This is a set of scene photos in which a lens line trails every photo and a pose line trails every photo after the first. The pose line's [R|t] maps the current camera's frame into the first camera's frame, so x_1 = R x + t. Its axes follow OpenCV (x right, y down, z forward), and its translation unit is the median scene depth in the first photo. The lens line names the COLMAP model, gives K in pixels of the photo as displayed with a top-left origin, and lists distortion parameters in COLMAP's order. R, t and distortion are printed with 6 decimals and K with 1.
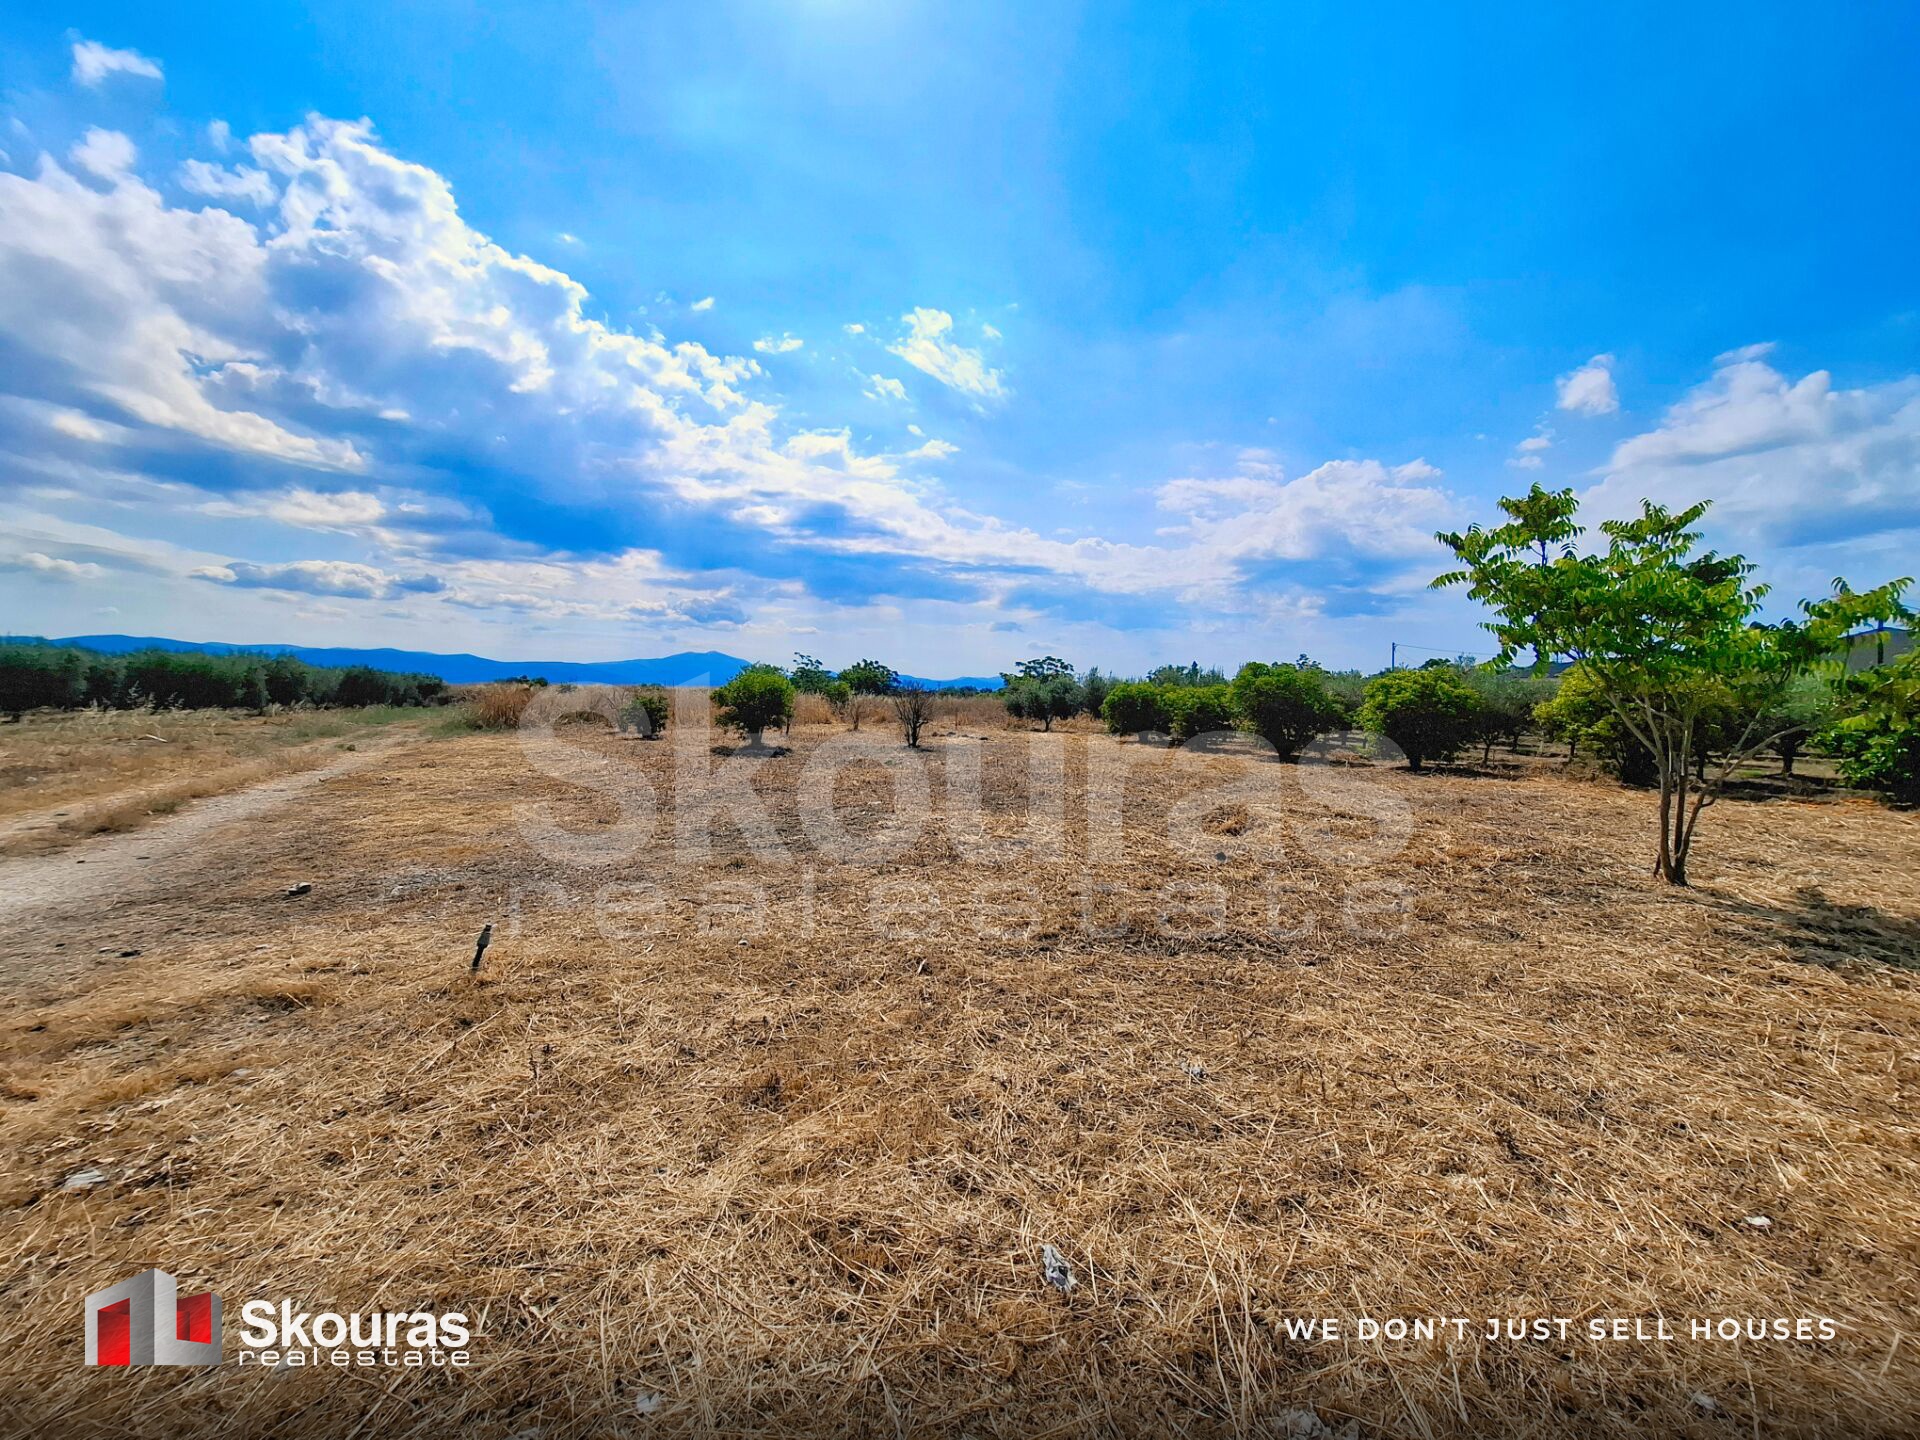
lens RADIAL K [[759.5, 0, 964.4], [0, 759.5, 732.1], [0, 0, 1]] dist [-0.010488, 0.003125]
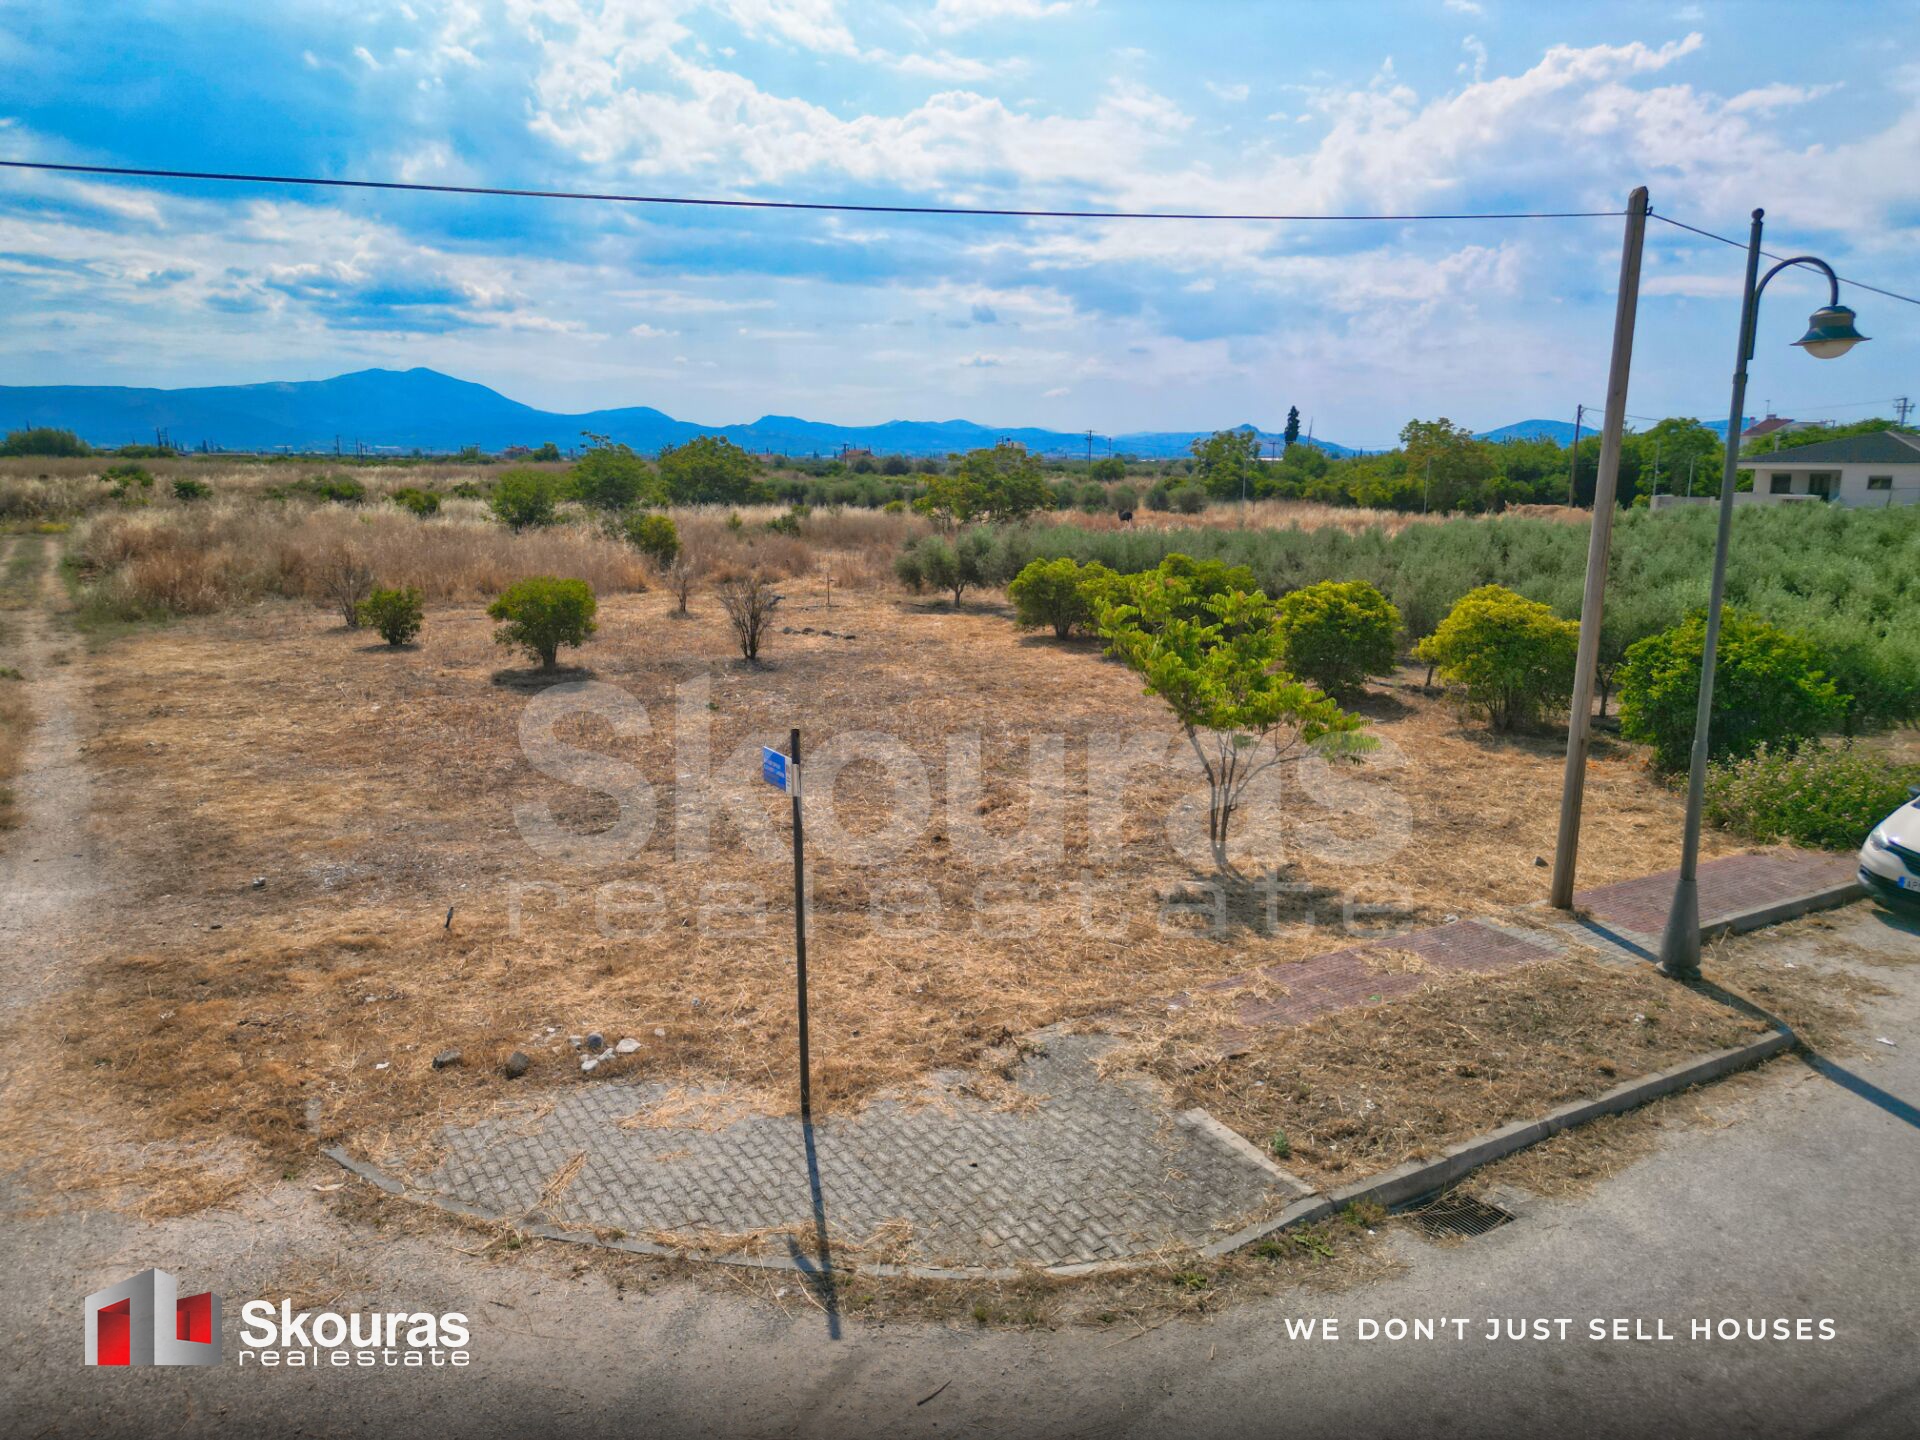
lens RADIAL K [[1357.6, 0, 971.2], [0, 1357.6, 722.4], [0, 0, 1]] dist [0.045689, -0.033334]
pose [[0.998639, -0.012305, 0.050687, 0.528827], [0.004842, 0.989448, 0.144808, -0.720715], [-0.051934, -0.144366, 0.988161, -2.486404]]
